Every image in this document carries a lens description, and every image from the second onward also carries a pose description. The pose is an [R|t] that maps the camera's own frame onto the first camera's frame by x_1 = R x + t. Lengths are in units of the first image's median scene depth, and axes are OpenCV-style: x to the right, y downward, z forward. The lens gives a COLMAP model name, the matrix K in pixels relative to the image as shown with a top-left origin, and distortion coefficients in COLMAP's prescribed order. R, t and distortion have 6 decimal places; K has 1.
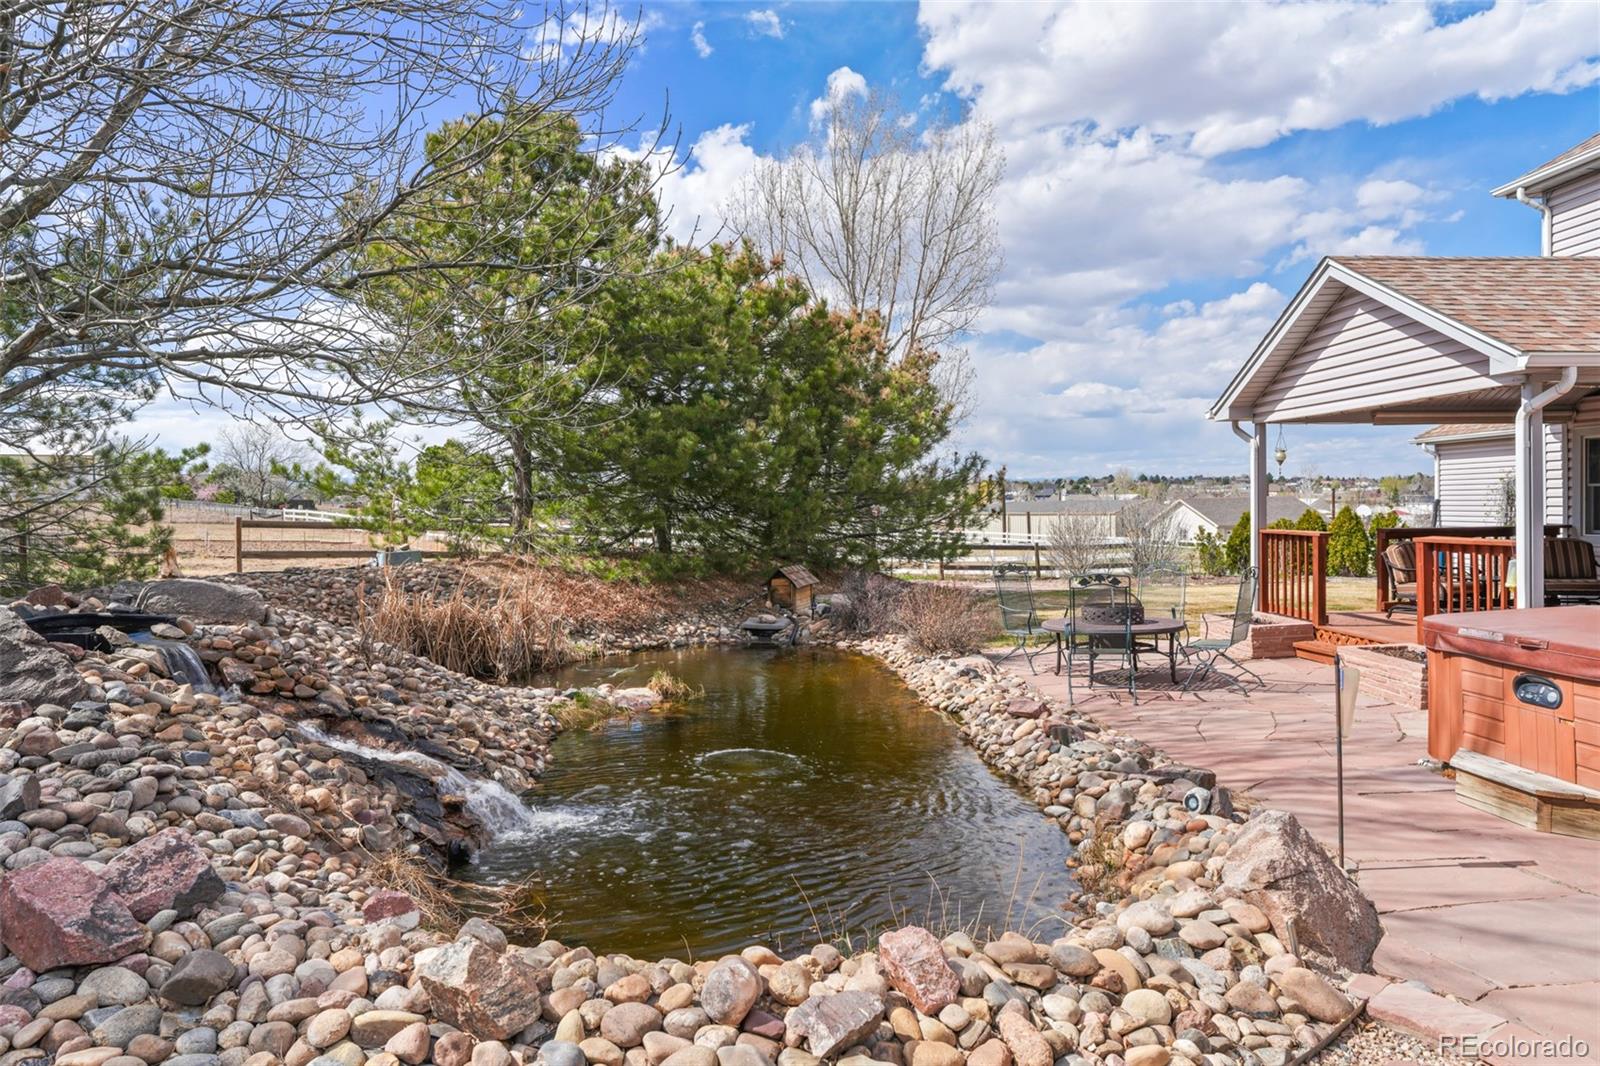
lens RADIAL K [[1002.4, 0, 785.6], [0, 1002.4, 535.7], [0, 0, 1]] dist [-0.016017, 0.001076]
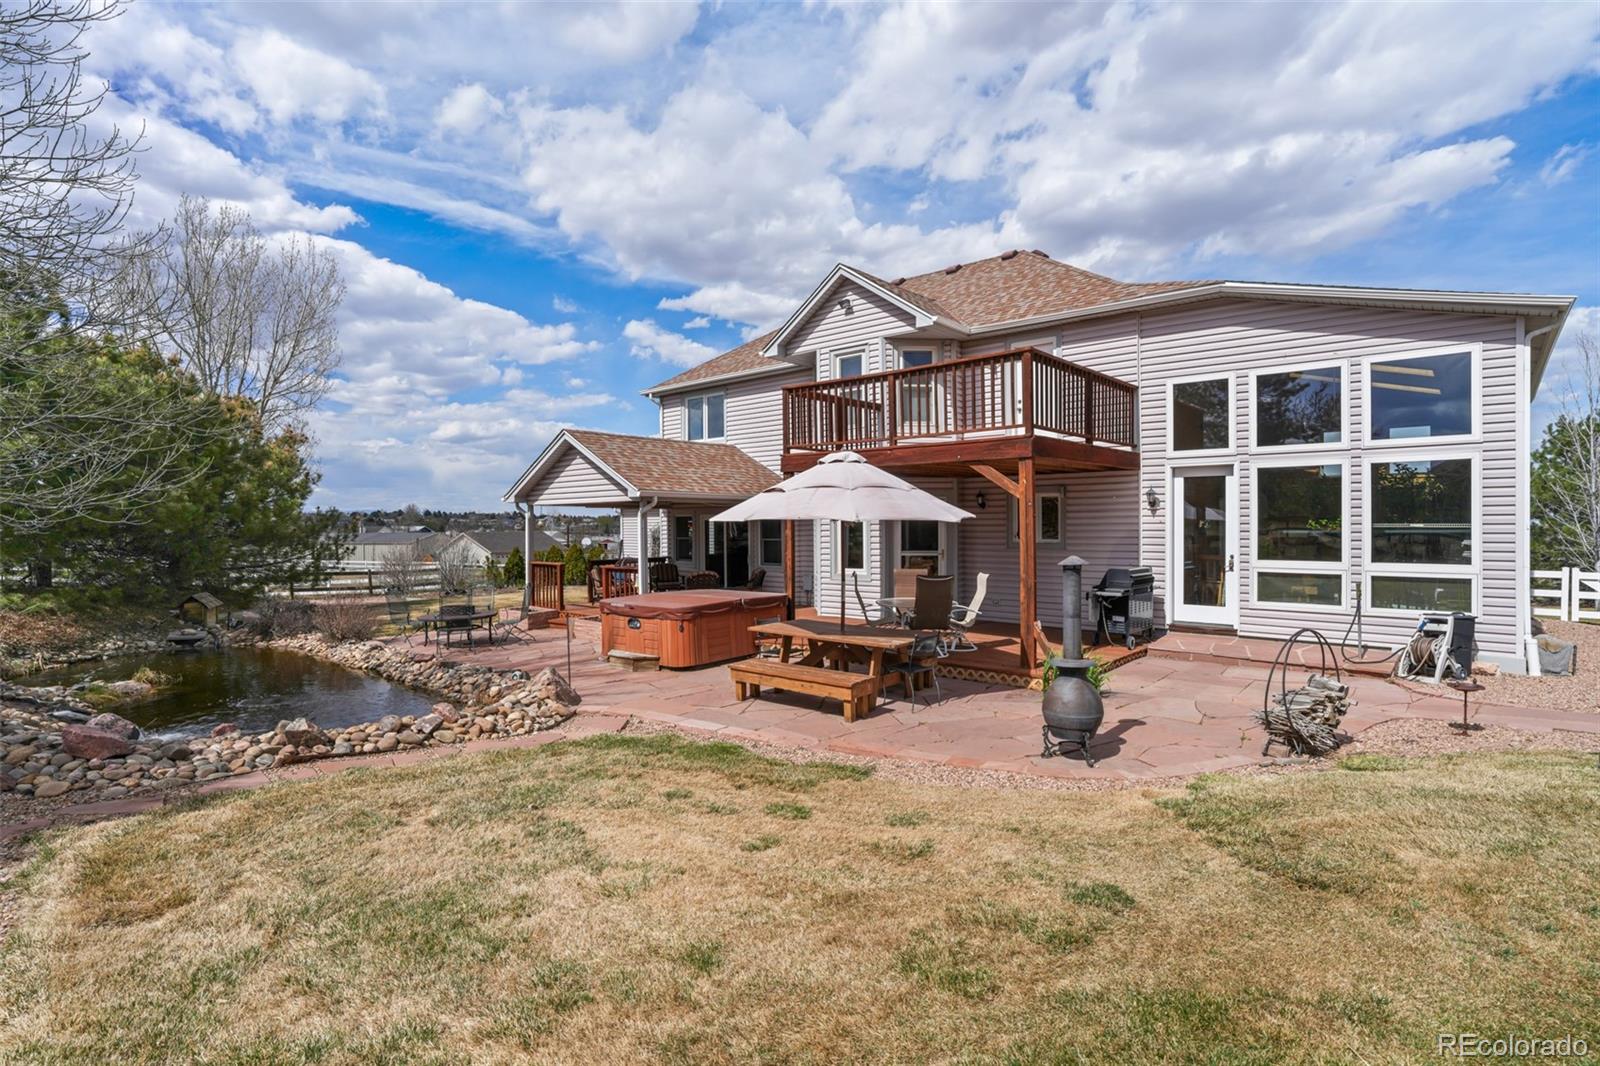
lens RADIAL K [[777.2, 0, 798.0], [0, 777.2, 531.1], [0, 0, 1]] dist [-0.003743, 0.004375]
pose [[0.703879, 0.011151, 0.710232, -0.207049], [0.013565, 0.999483, -0.029136, -0.014509], [-0.710190, 0.030143, 0.703364, -0.381239]]
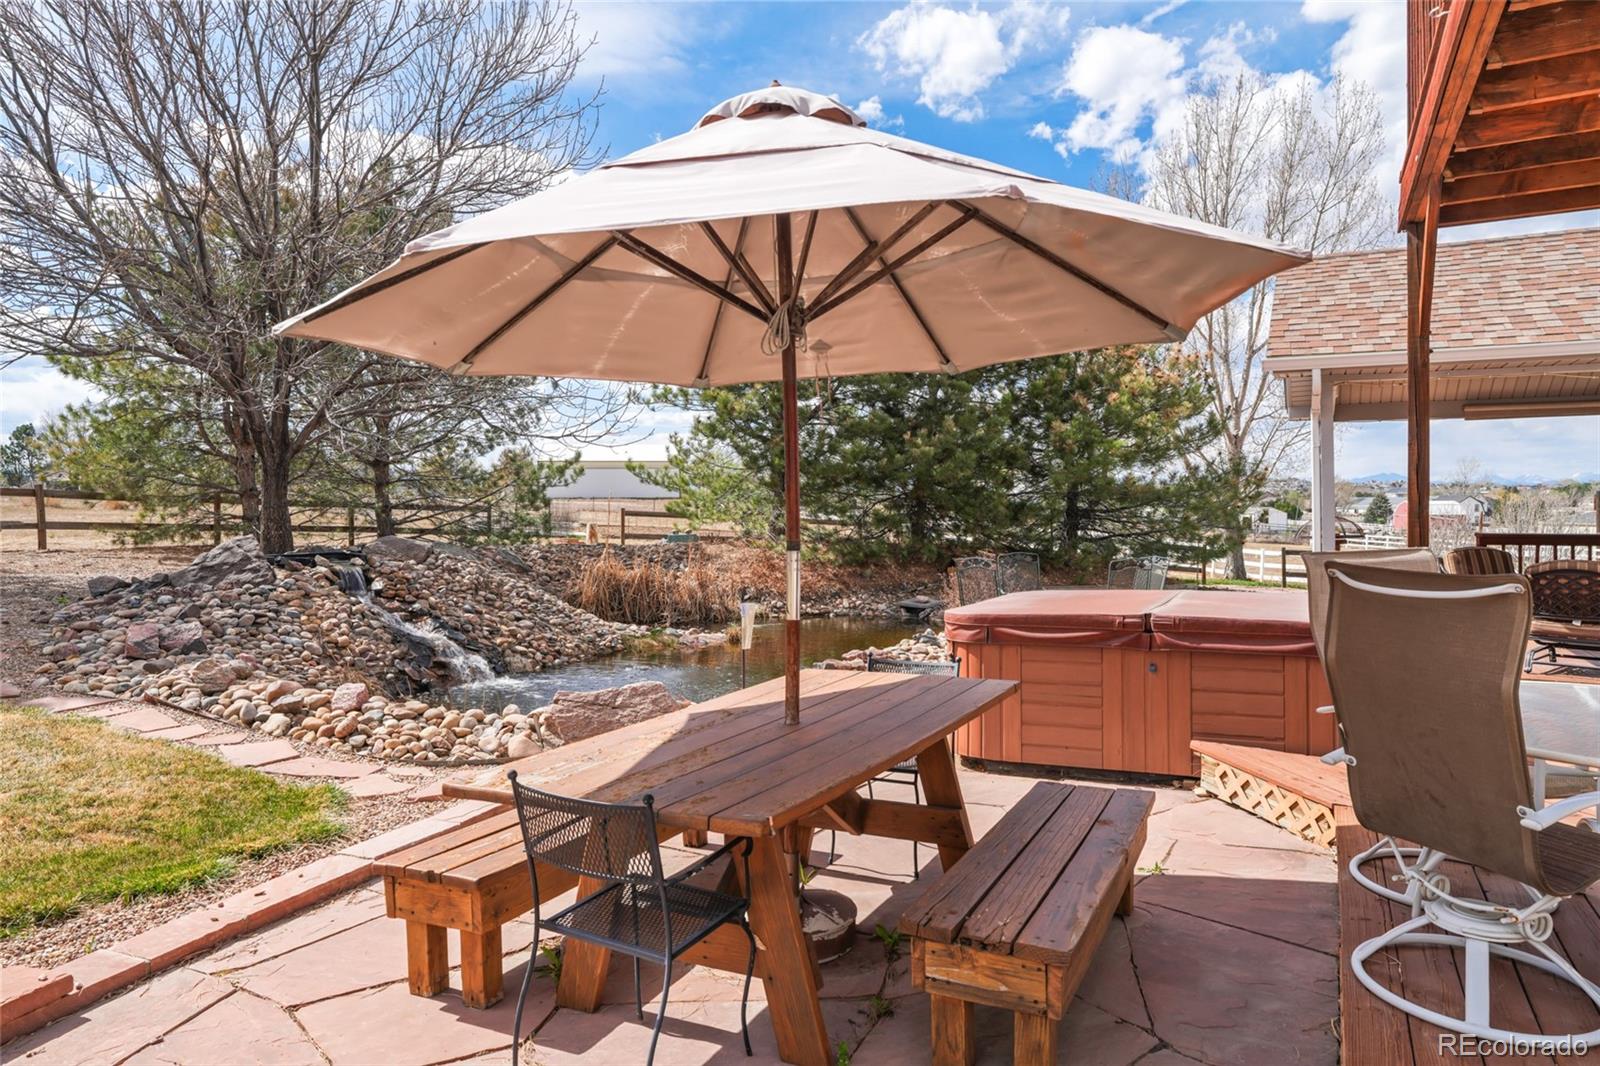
lens RADIAL K [[1002.4, 0, 799.3], [0, 1002.4, 527.1], [0, 0, 1]] dist [-0.016017, 0.001076]
pose [[0.888695, 0.024703, -0.457833, 0.425063], [-0.029754, 0.999550, -0.003824, 0.008566], [0.457533, 0.017021, 0.889030, -0.113648]]
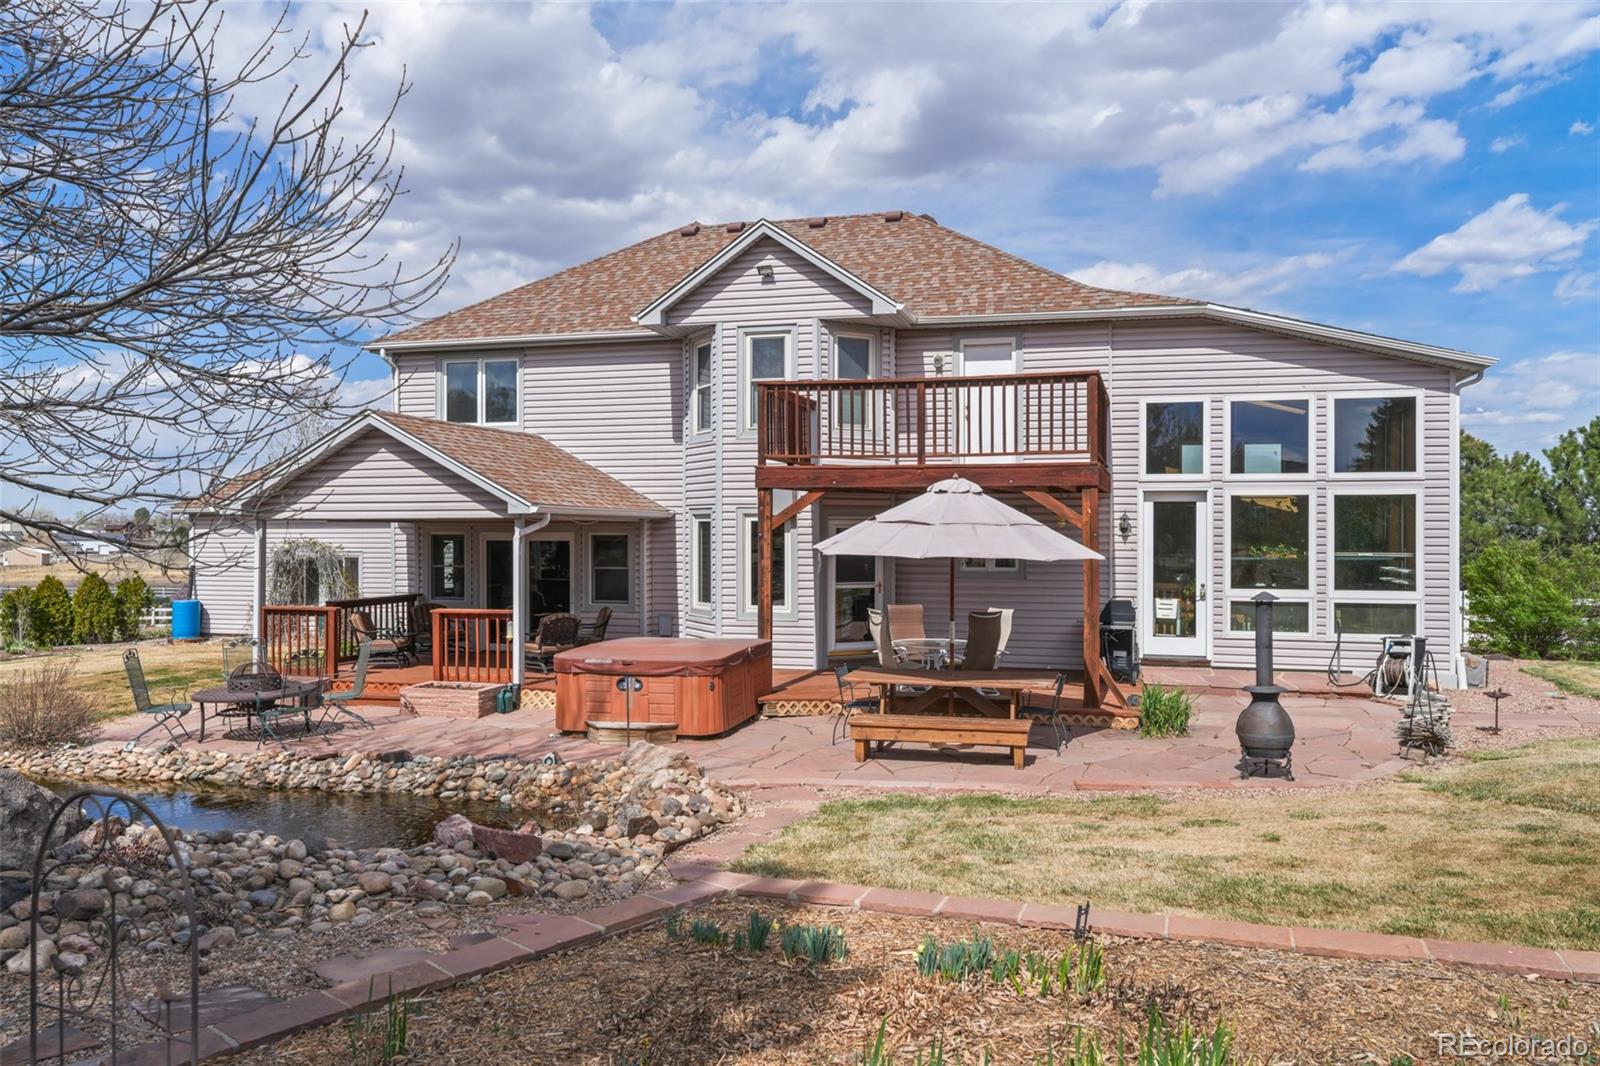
lens RADIAL K [[1195.1, 0, 792.1], [0, 1195.1, 539.0], [0, 0, 1]] dist [0.035741, -0.003568]
pose [[0.340402, 0.013082, 0.940189, -0.693385], [0.024123, 0.999453, -0.022640, -0.040026], [-0.939971, 0.030387, 0.339900, -0.096894]]
